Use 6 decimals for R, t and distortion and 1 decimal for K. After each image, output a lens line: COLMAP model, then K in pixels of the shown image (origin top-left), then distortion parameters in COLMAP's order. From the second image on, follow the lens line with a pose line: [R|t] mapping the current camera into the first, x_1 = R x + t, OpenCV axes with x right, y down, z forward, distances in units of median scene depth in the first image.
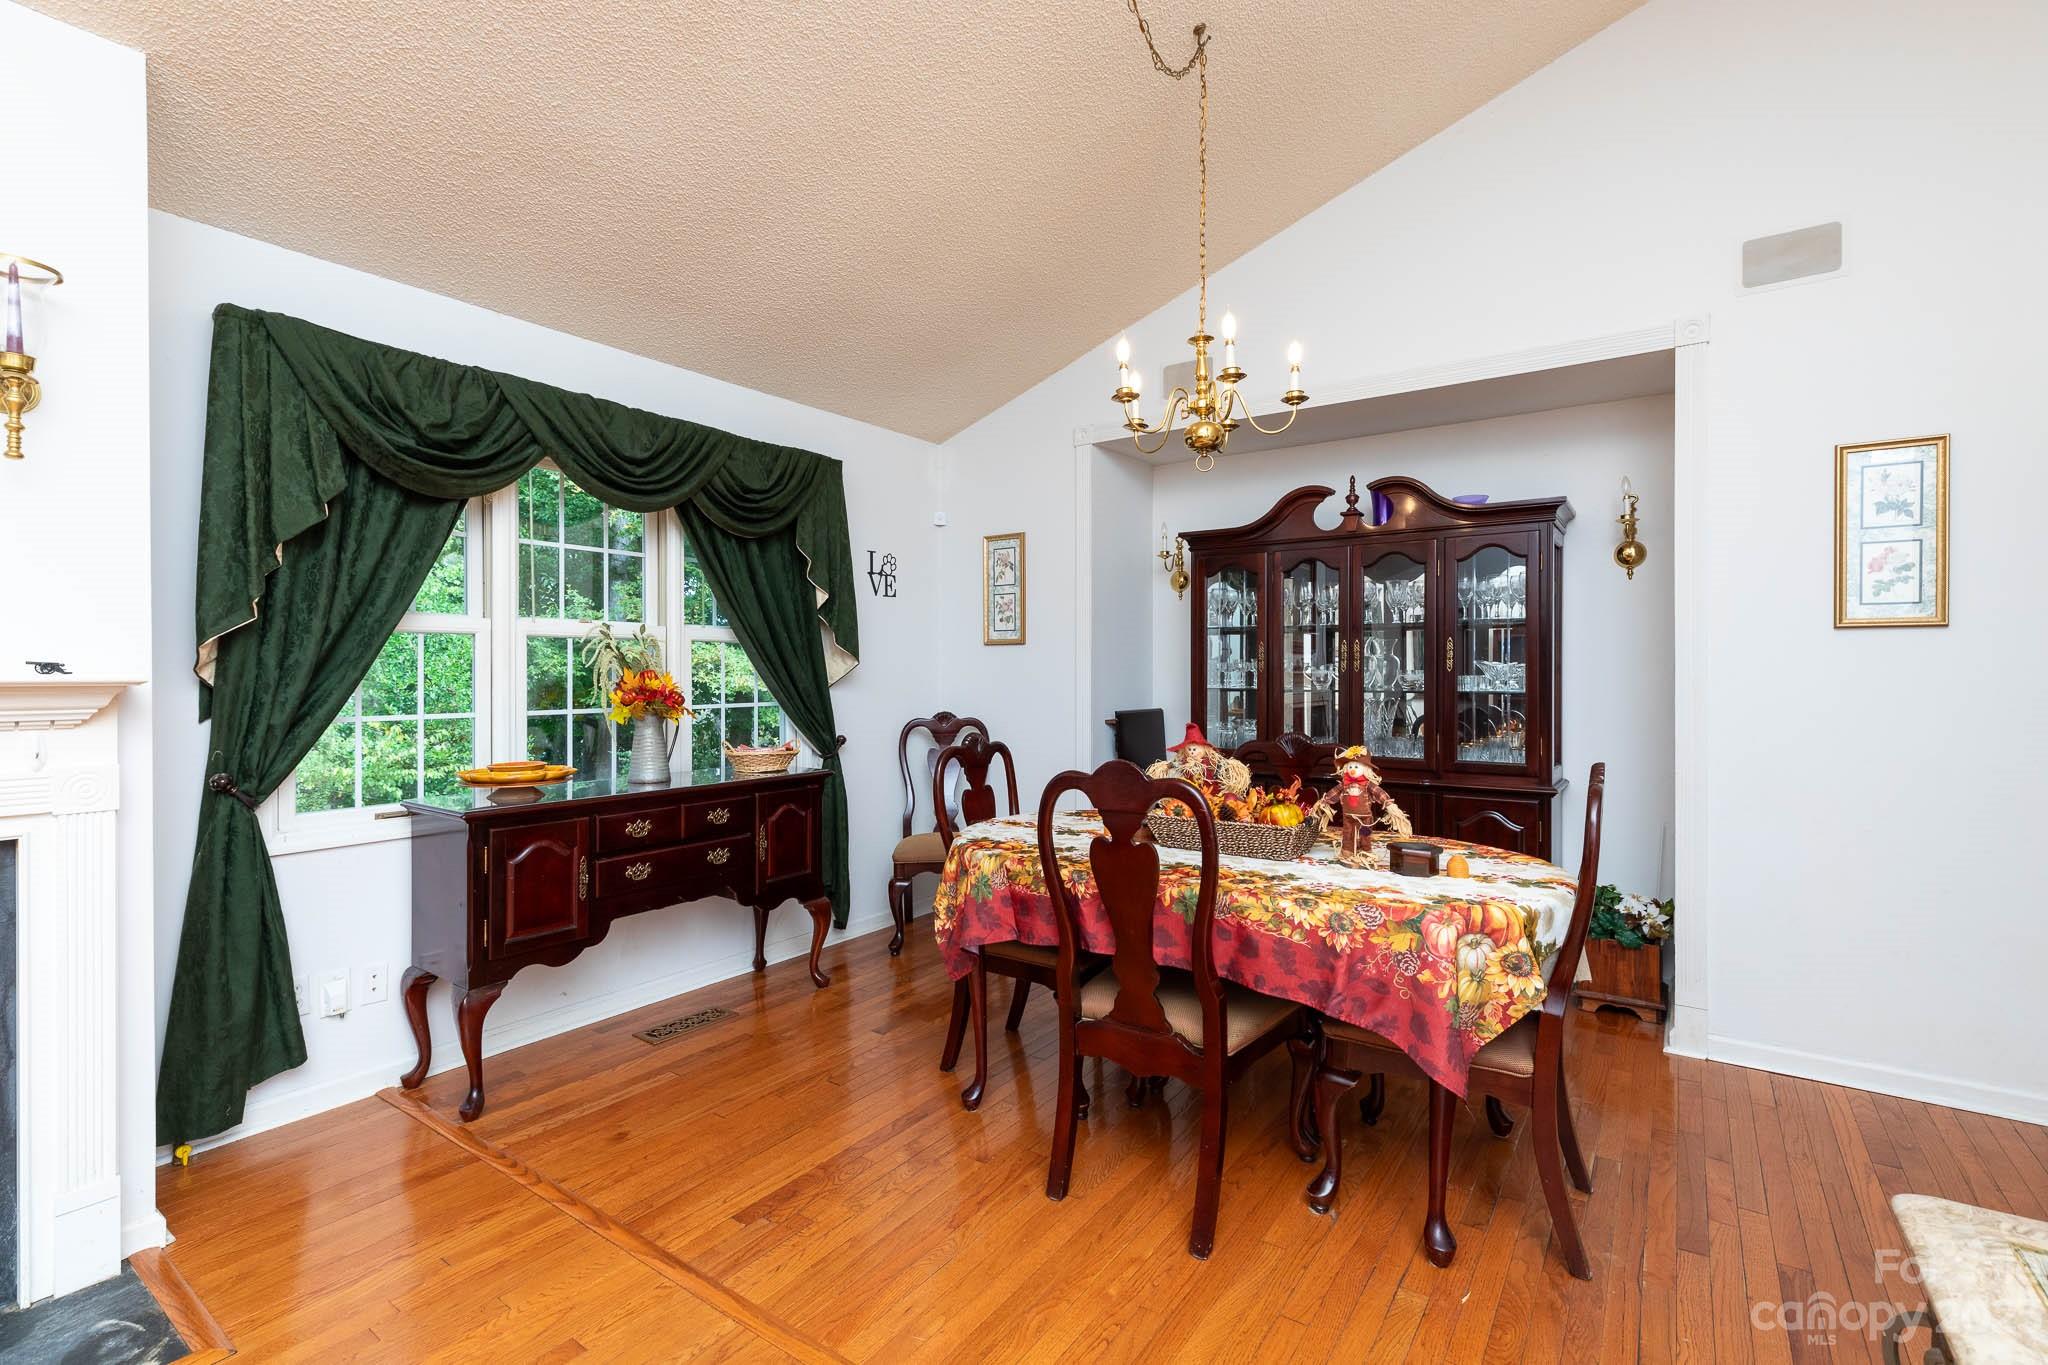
lens RADIAL K [[931.7, 0, 1034.2], [0, 931.7, 684.1], [0, 0, 1]] dist [0.005796, 0.000676]
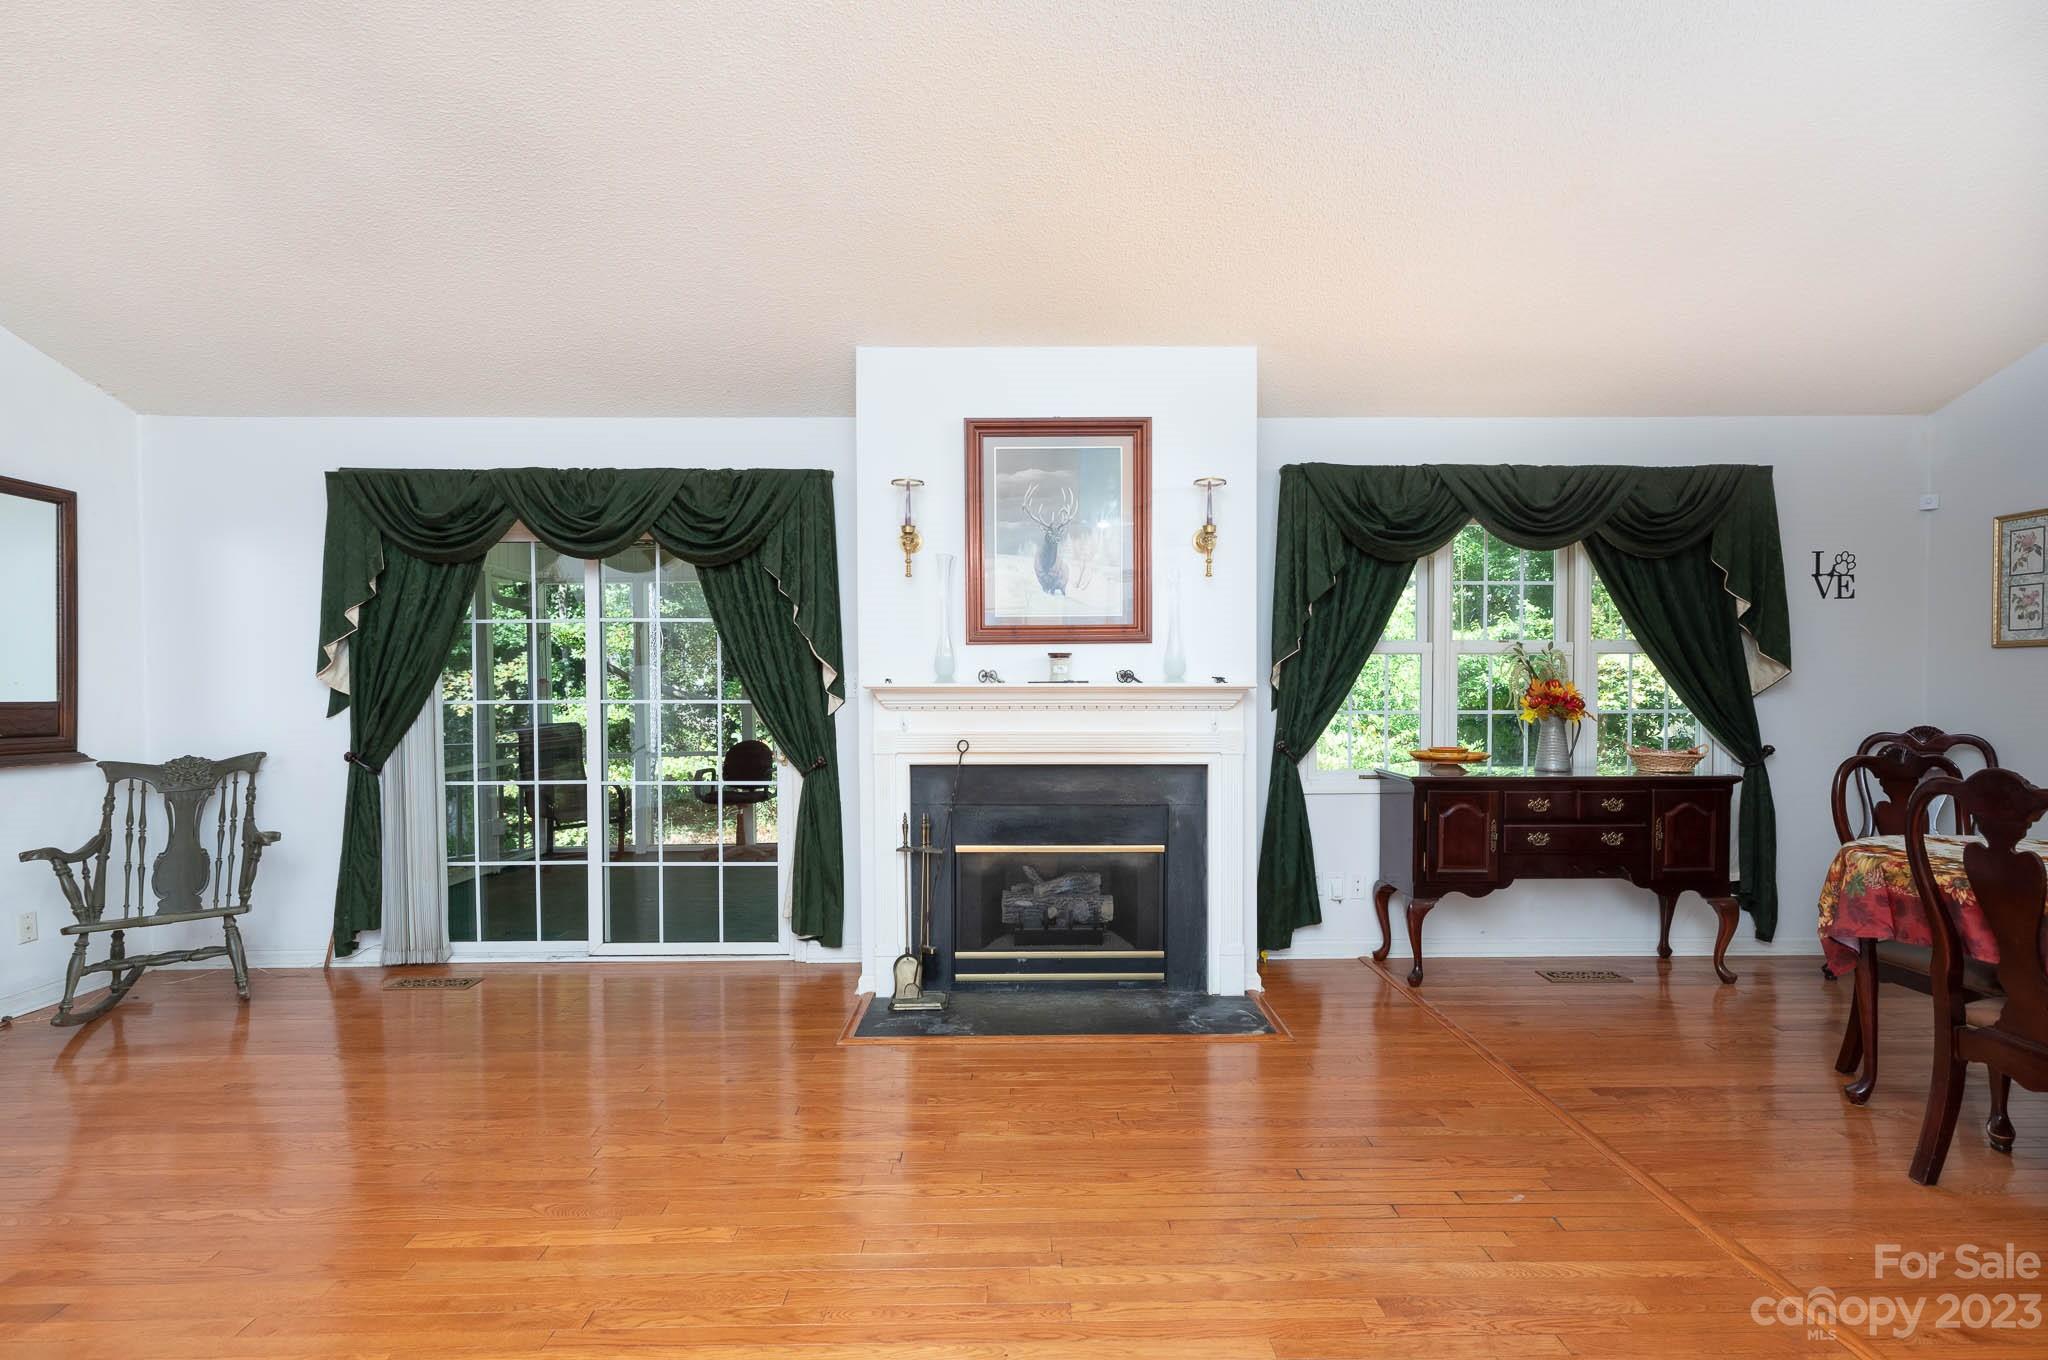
lens RADIAL K [[931.7, 0, 1035.1], [0, 931.7, 690.3], [0, 0, 1]] dist [0.005796, 0.000676]
pose [[0.584952, 0.007585, -0.811032, 0.210436], [-0.008745, 0.999957, 0.003044, 0.001589], [0.811020, 0.005311, 0.584994, -0.307905]]
